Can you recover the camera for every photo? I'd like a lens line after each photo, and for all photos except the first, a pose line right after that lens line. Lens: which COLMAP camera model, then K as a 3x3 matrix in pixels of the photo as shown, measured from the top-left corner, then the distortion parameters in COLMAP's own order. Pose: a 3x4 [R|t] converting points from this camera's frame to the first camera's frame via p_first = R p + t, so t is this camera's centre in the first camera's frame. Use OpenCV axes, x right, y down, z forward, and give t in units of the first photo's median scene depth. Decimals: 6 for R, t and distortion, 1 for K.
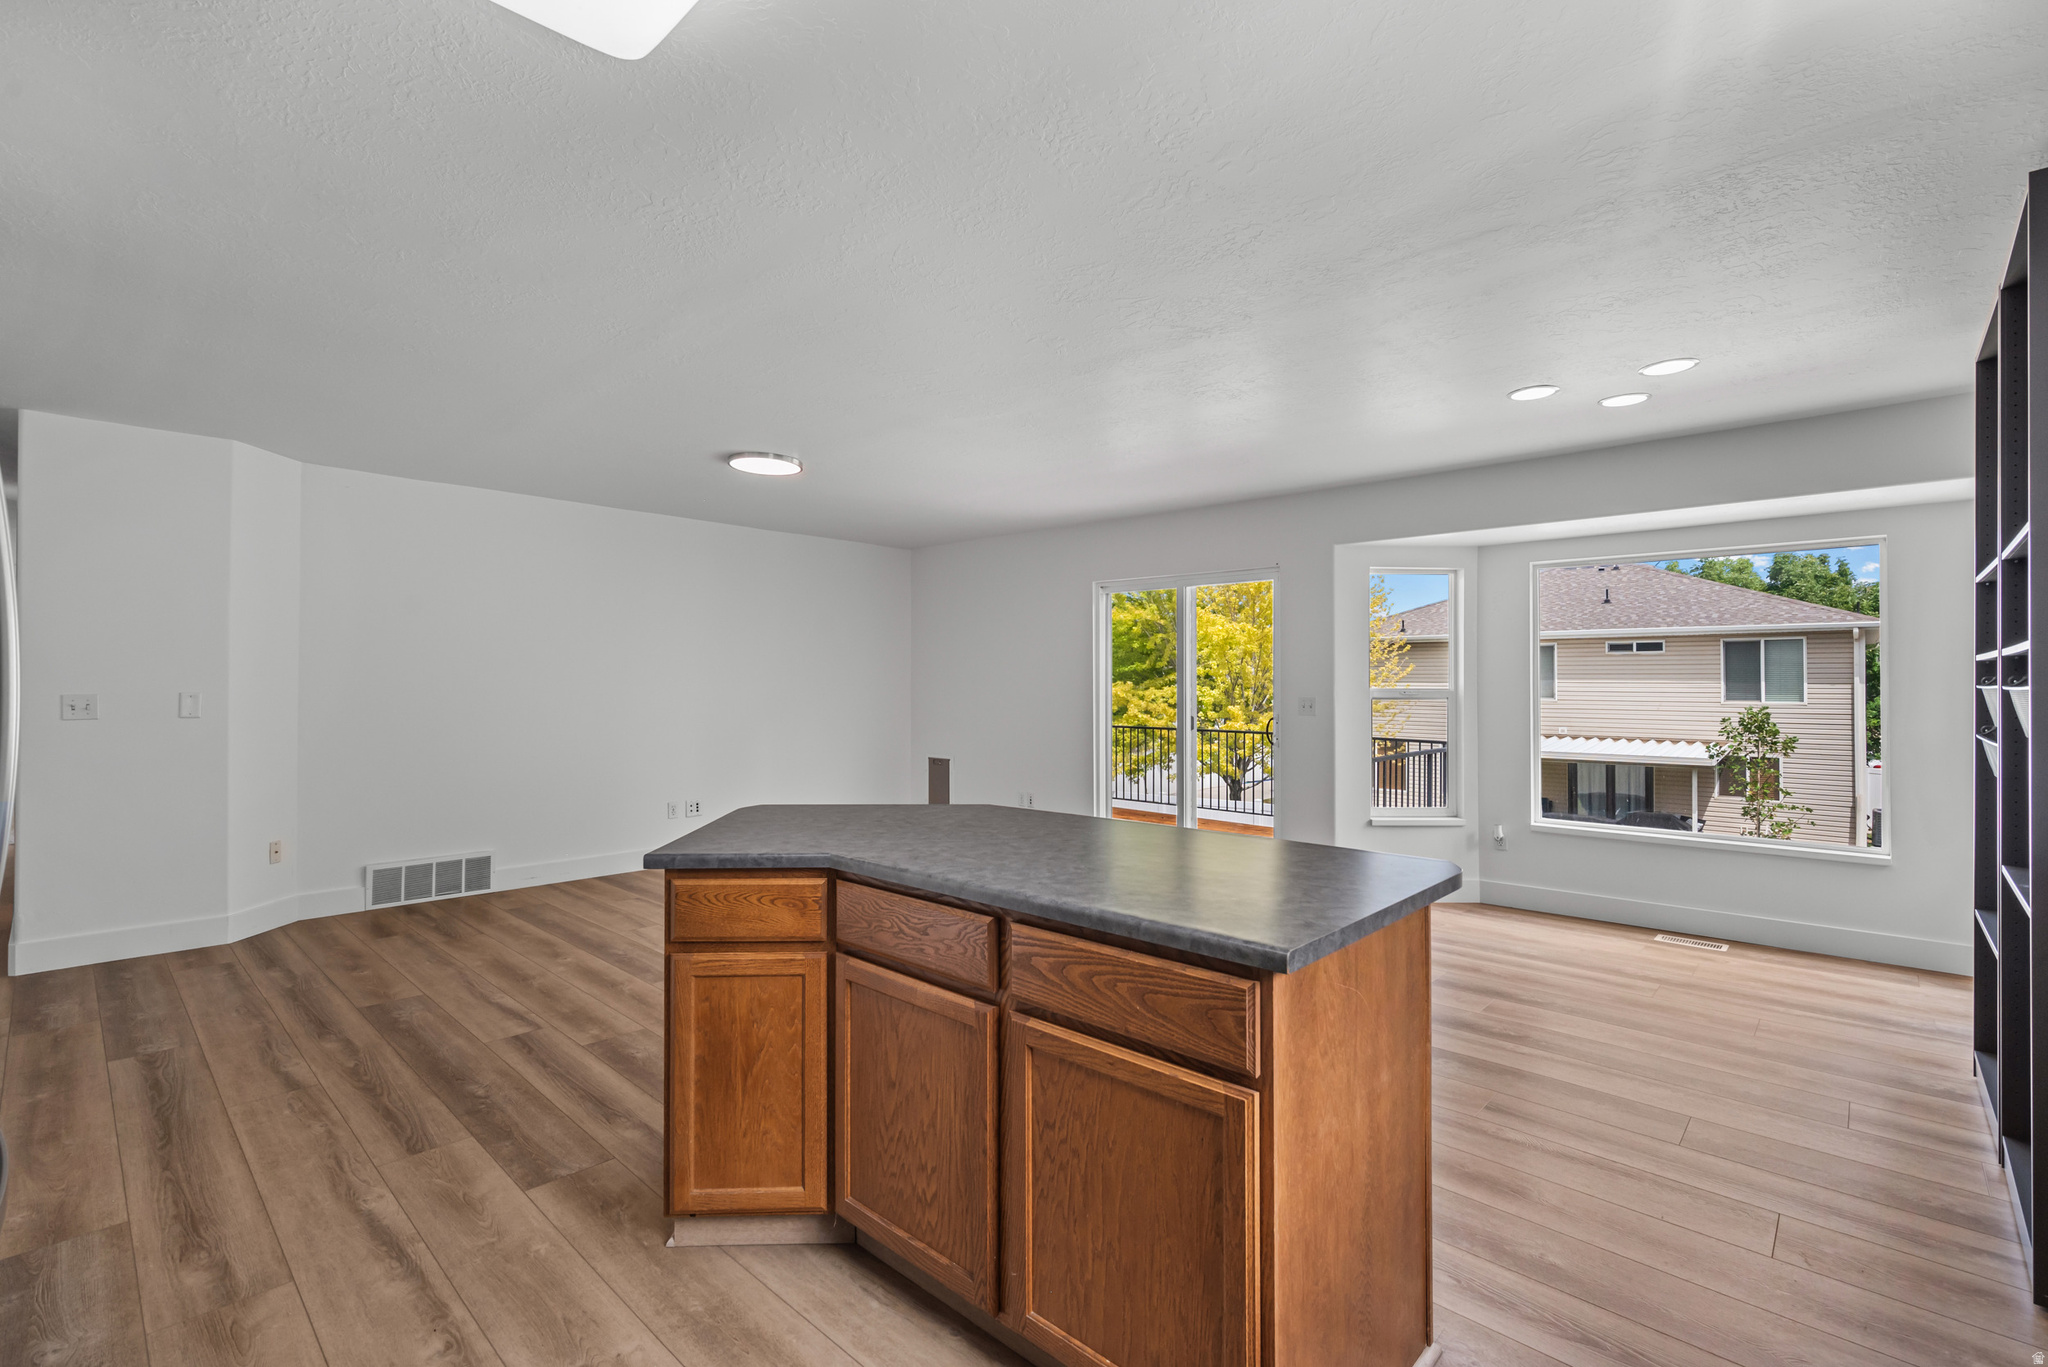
lens RADIAL K [[930.5, 0, 1012.5], [0, 930.5, 677.7], [0, 0, 1]] dist [-0.014037, -0.000192]
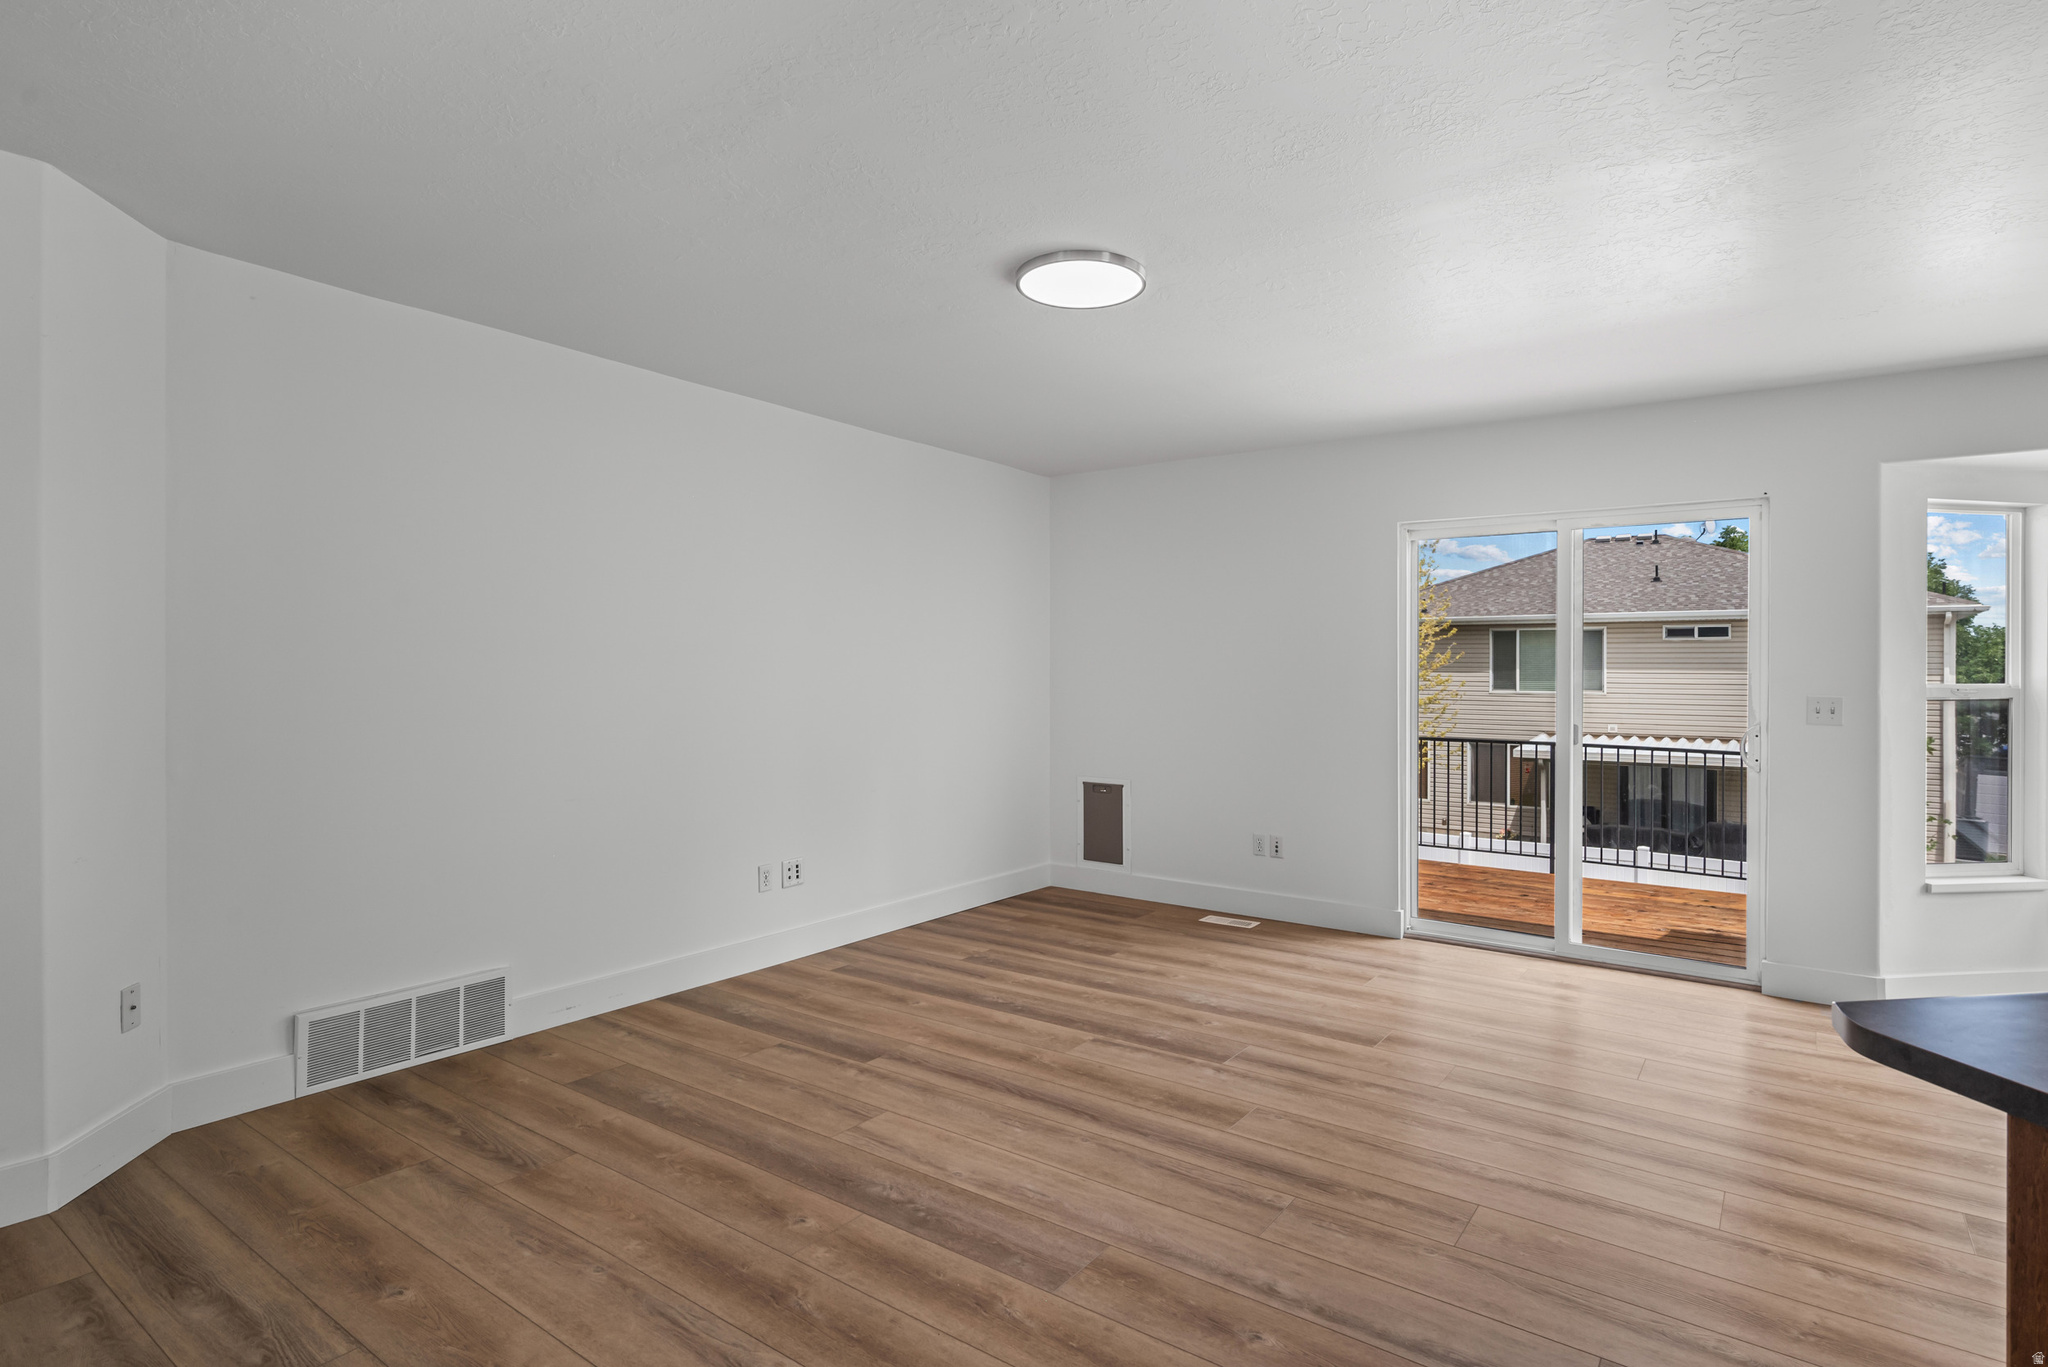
lens RADIAL K [[1089.6, 0, 1021.2], [0, 1089.6, 691.2], [0, 0, 1]] dist [-0.007471, -0.000927]
pose [[0.993326, 0.000459, 0.115341, -0.330836], [-0.003159, 0.999725, 0.023228, 0.000925], [-0.115298, -0.023437, 0.993054, 0.309945]]
